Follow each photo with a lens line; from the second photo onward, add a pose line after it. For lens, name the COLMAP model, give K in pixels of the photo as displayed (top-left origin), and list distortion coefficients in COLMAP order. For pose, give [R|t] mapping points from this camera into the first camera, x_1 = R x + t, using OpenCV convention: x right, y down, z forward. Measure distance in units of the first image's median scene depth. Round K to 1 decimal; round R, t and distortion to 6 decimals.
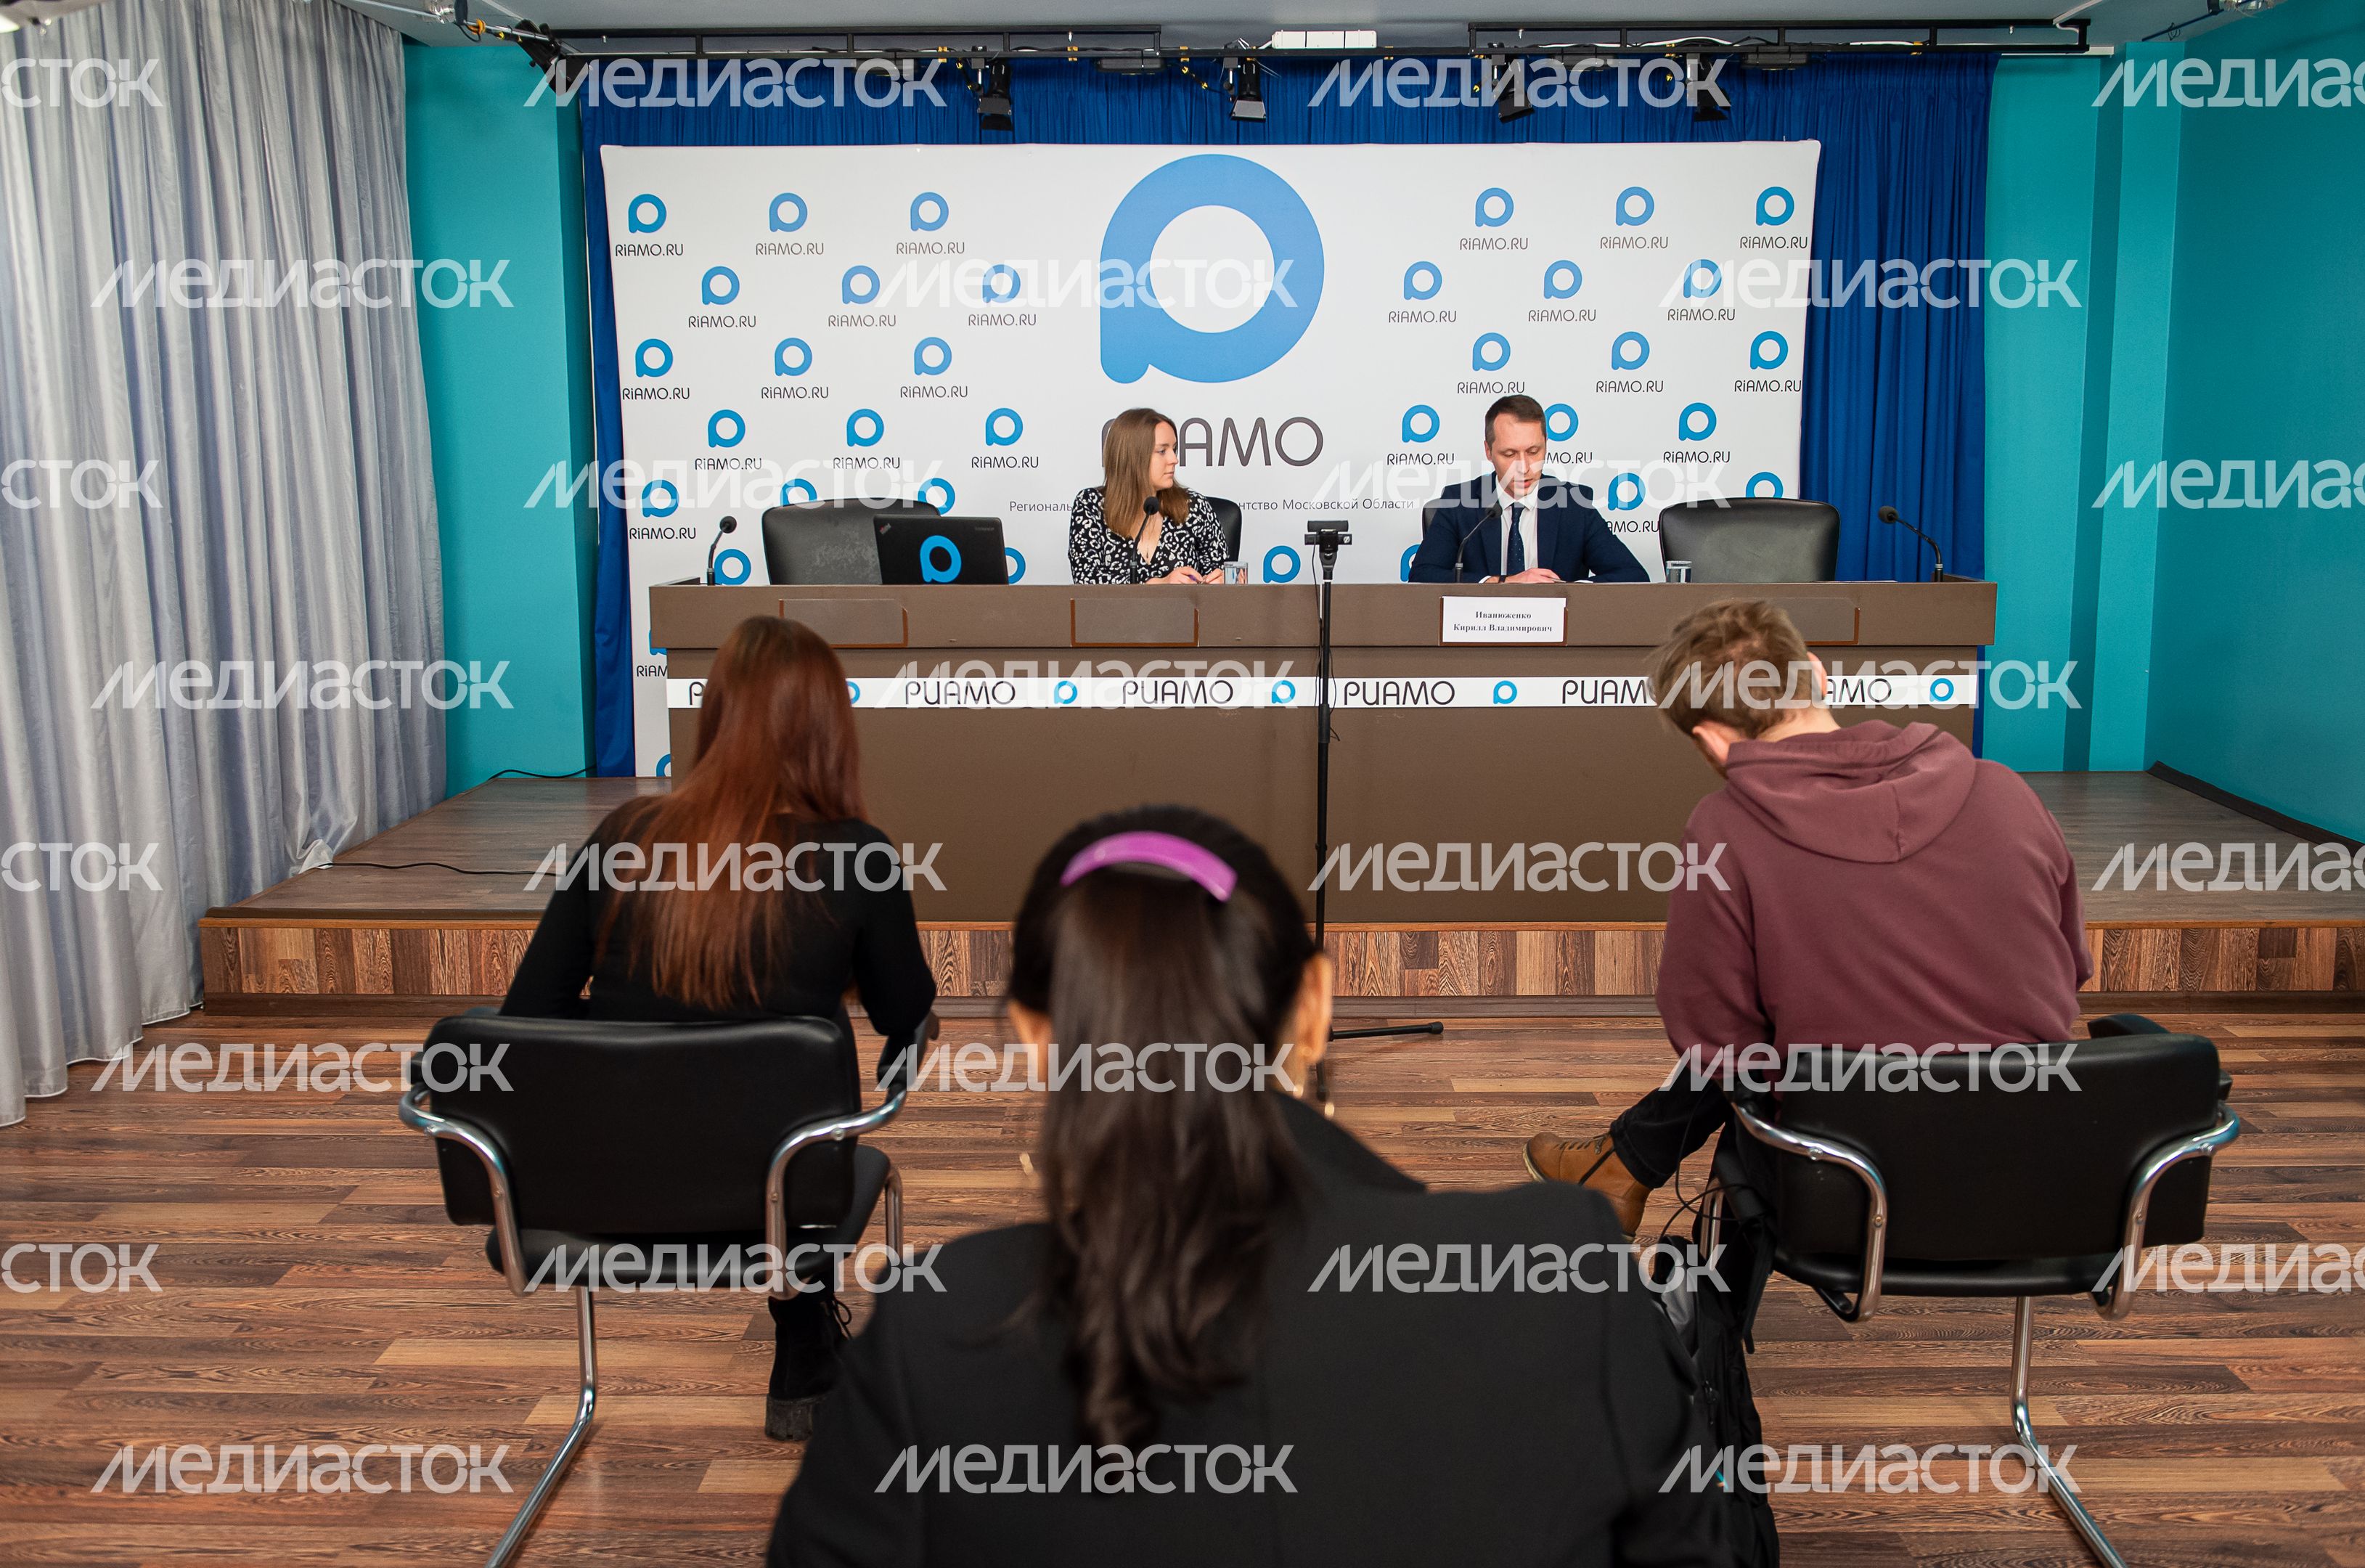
lens RADIAL K [[2197.9, 0, 1150.4], [0, 2197.9, 735.3], [0, 0, 1]] dist [-0.025949, 0.000000]
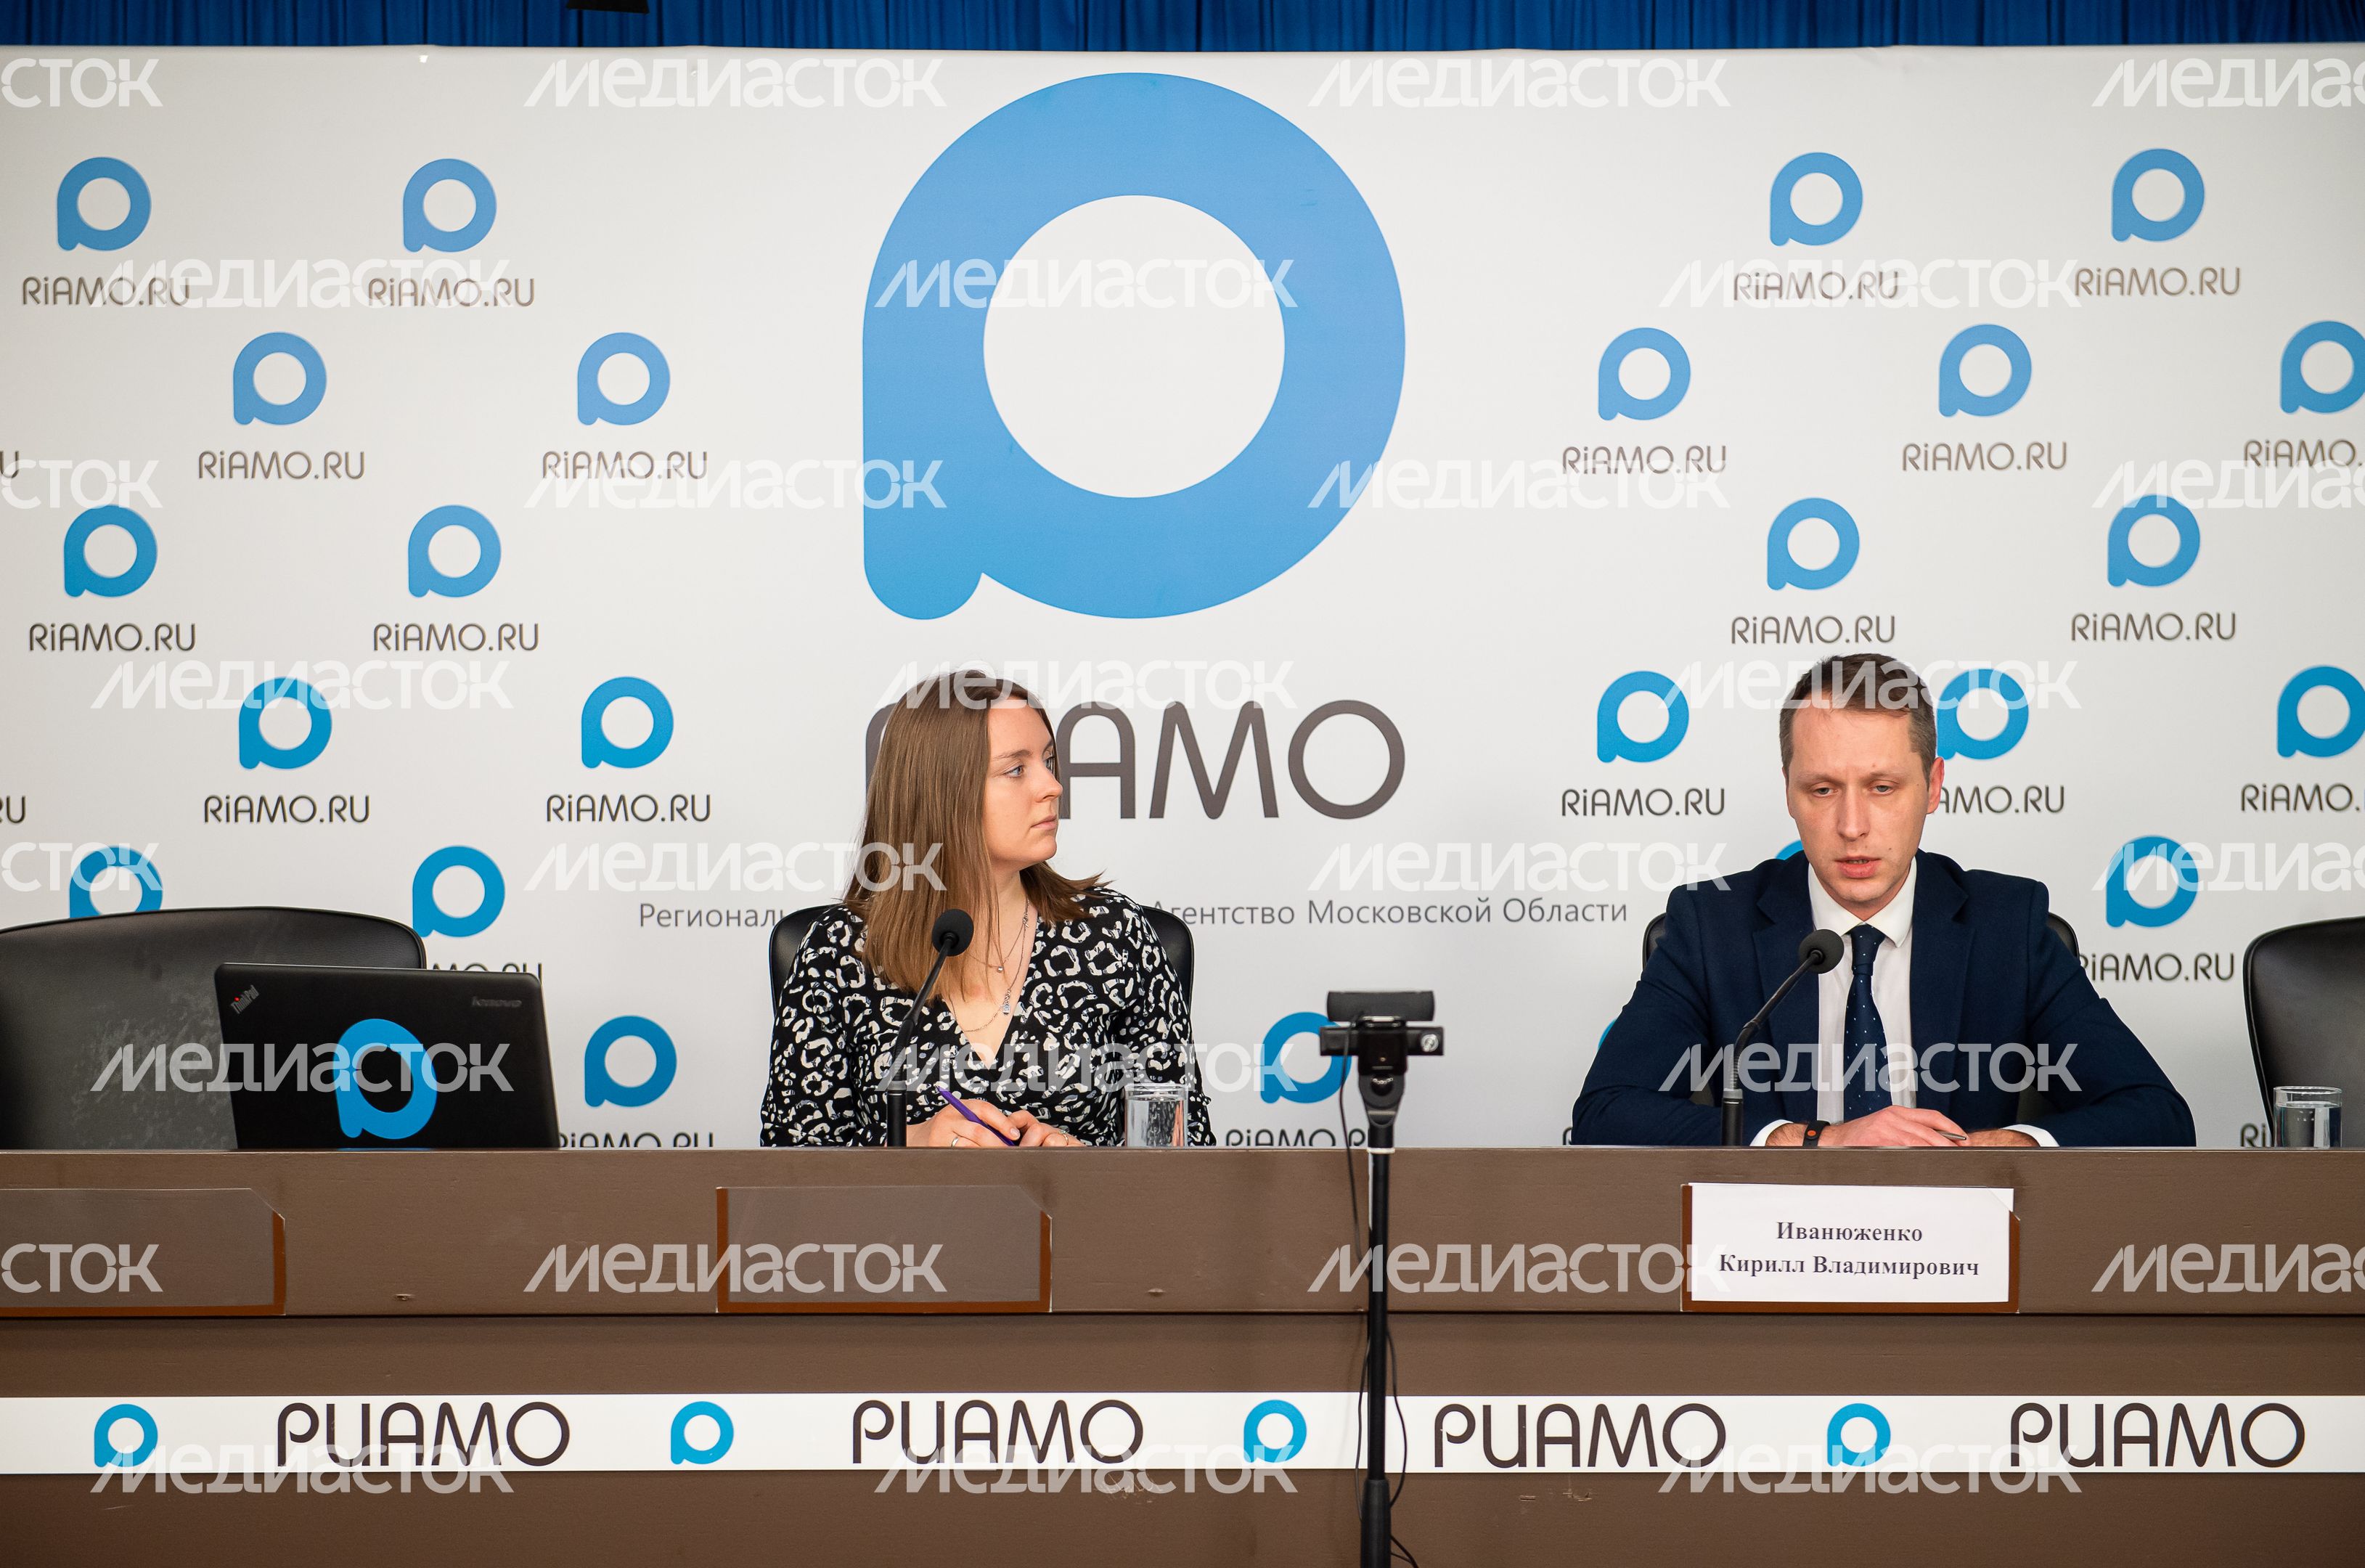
lens RADIAL K [[4718.4, 0, 1141.2], [0, 4718.4, 772.2], [0, 0, 1]] dist [0.136311, 0.000000]
pose [[0.999967, 0.001824, 0.007932, 0.025615], [-0.000852, 0.992672, -0.120836, -0.028384], [-0.008094, 0.120825, 0.992641, 0.143004]]
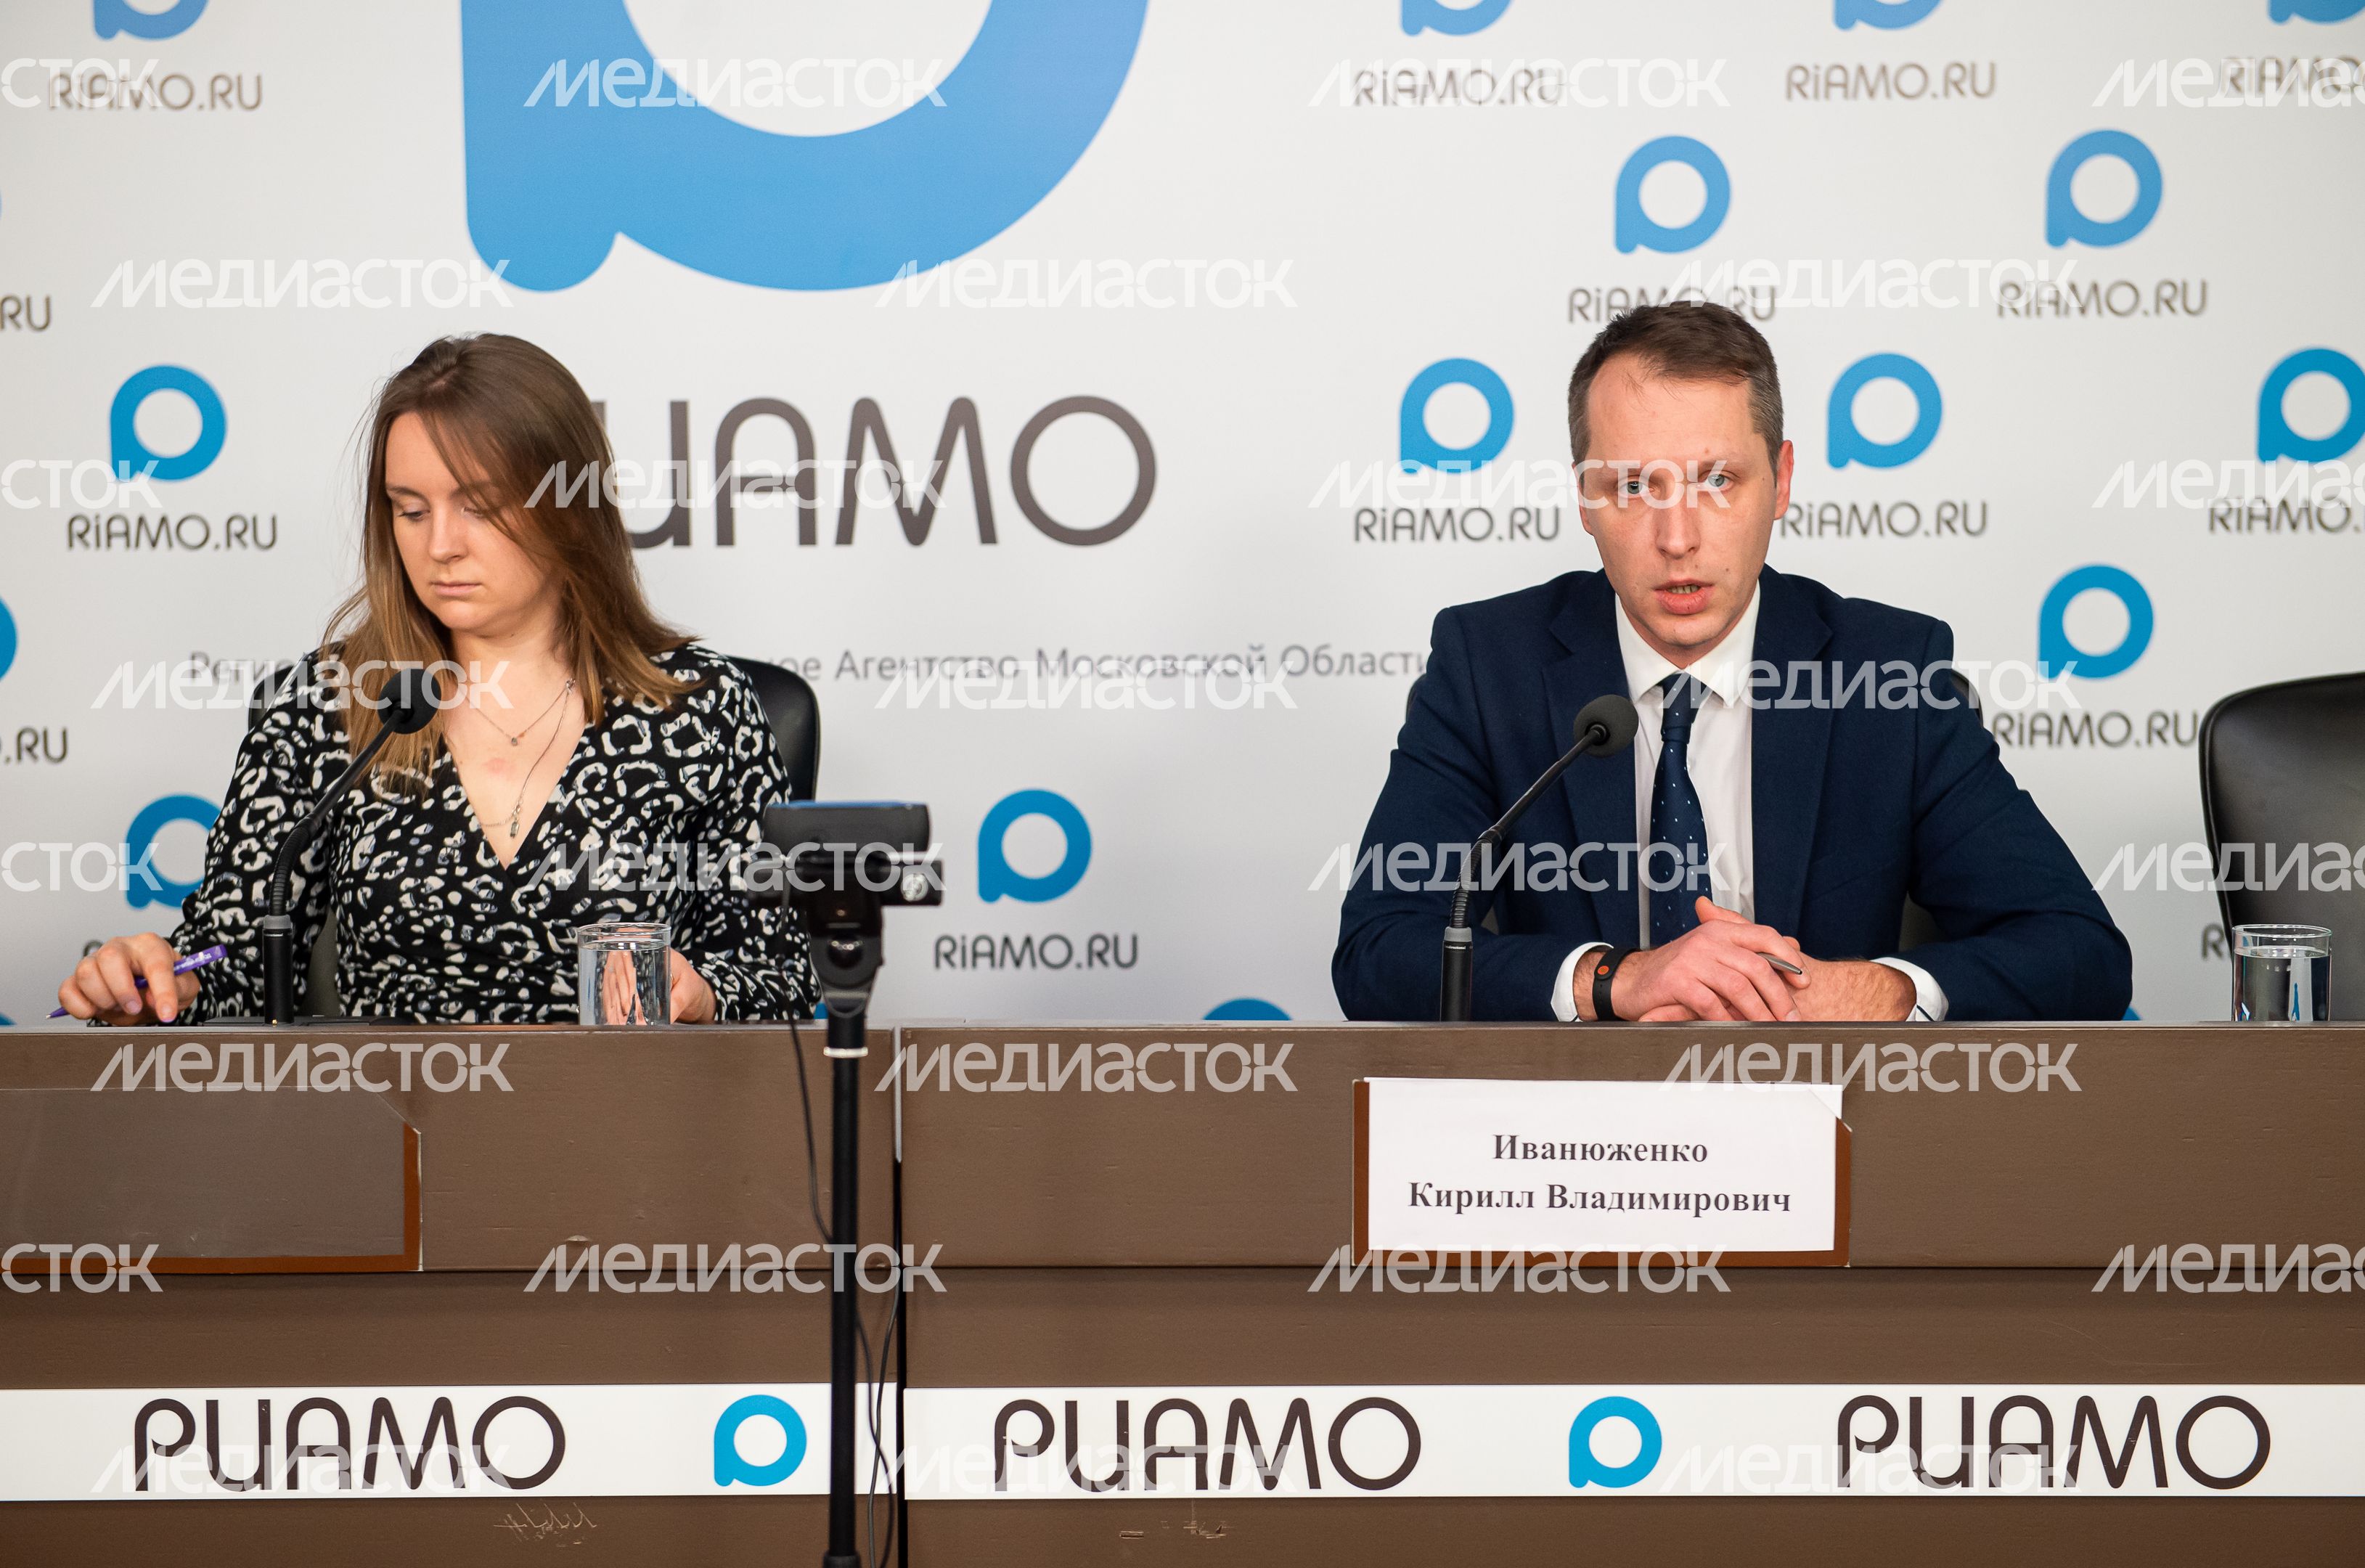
lens RADIAL K [[4488.2, 0, 1172.0], [0, 4488.2, 795.6], [0, 0, 1]] dist [0.017543, 0.000000]
pose [[0.999990, -0.003692, 0.002417, 0.090701], [0.003828, 0.998255, -0.058923, -0.053669], [-0.002195, 0.058931, 0.998260, 0.392910]]
